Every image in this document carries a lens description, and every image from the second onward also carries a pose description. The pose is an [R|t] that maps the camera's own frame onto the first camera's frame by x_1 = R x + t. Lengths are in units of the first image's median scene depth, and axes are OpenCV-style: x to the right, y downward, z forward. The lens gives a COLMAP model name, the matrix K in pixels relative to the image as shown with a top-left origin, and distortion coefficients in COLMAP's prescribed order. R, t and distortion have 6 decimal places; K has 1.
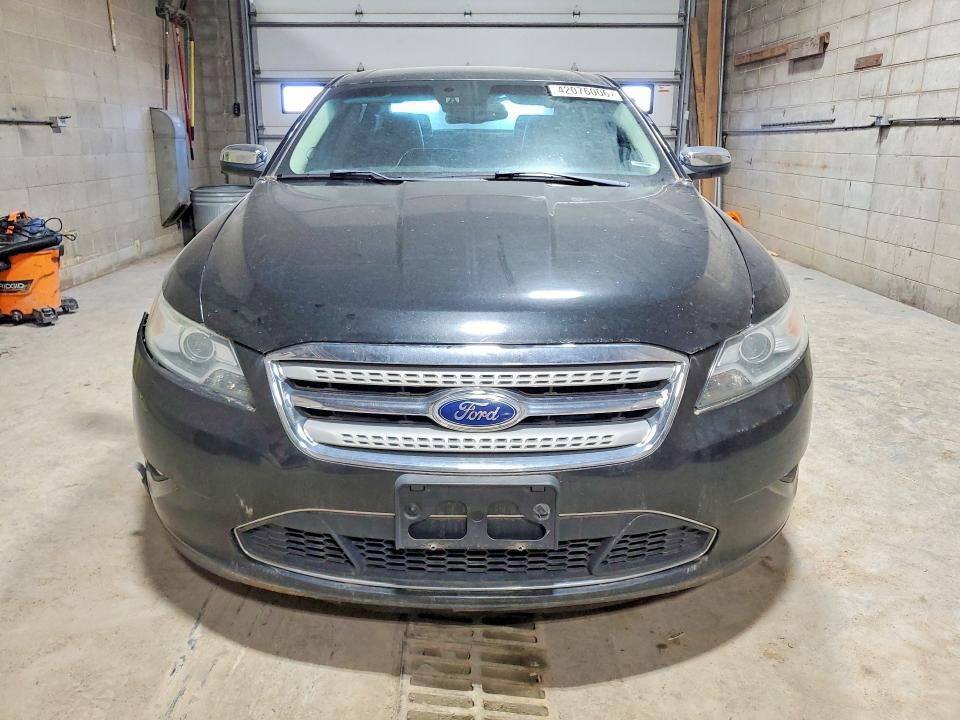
lens RADIAL K [[712.0, 0, 476.8], [0, 712.0, 357.3], [0, 0, 1]] dist [0.009946, 0.005053]
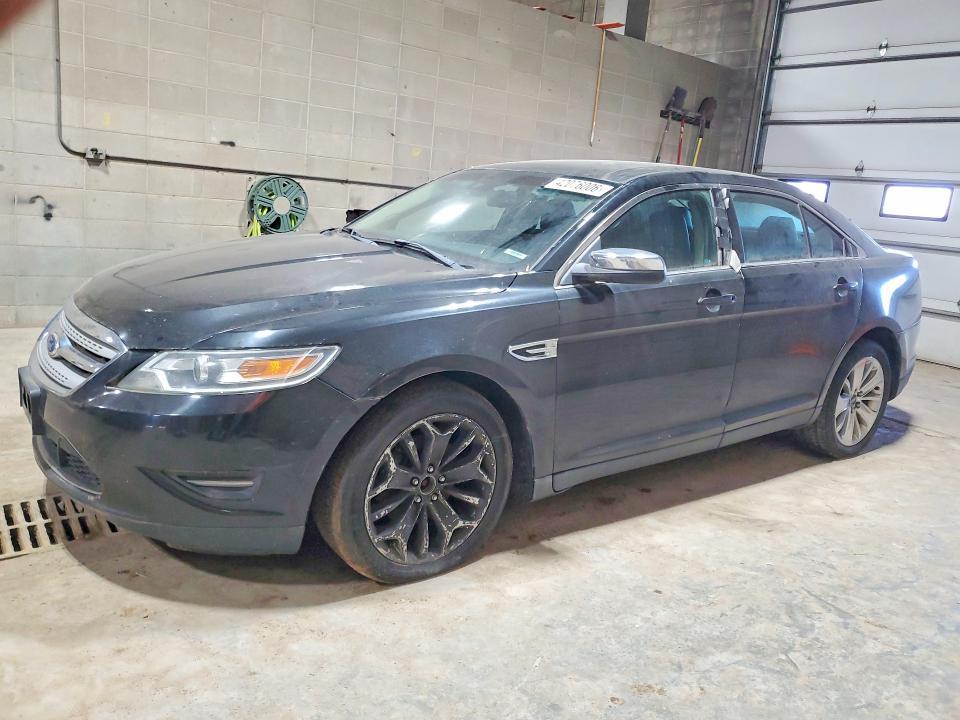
lens RADIAL K [[712.0, 0, 476.8], [0, 712.0, 357.3], [0, 0, 1]] dist [0.009946, 0.005053]
pose [[0.615098, 0.238934, -0.751375, 1.087282], [-0.326567, 0.944596, 0.033039, -0.158128], [0.717641, 0.225052, 0.659047, 0.351582]]
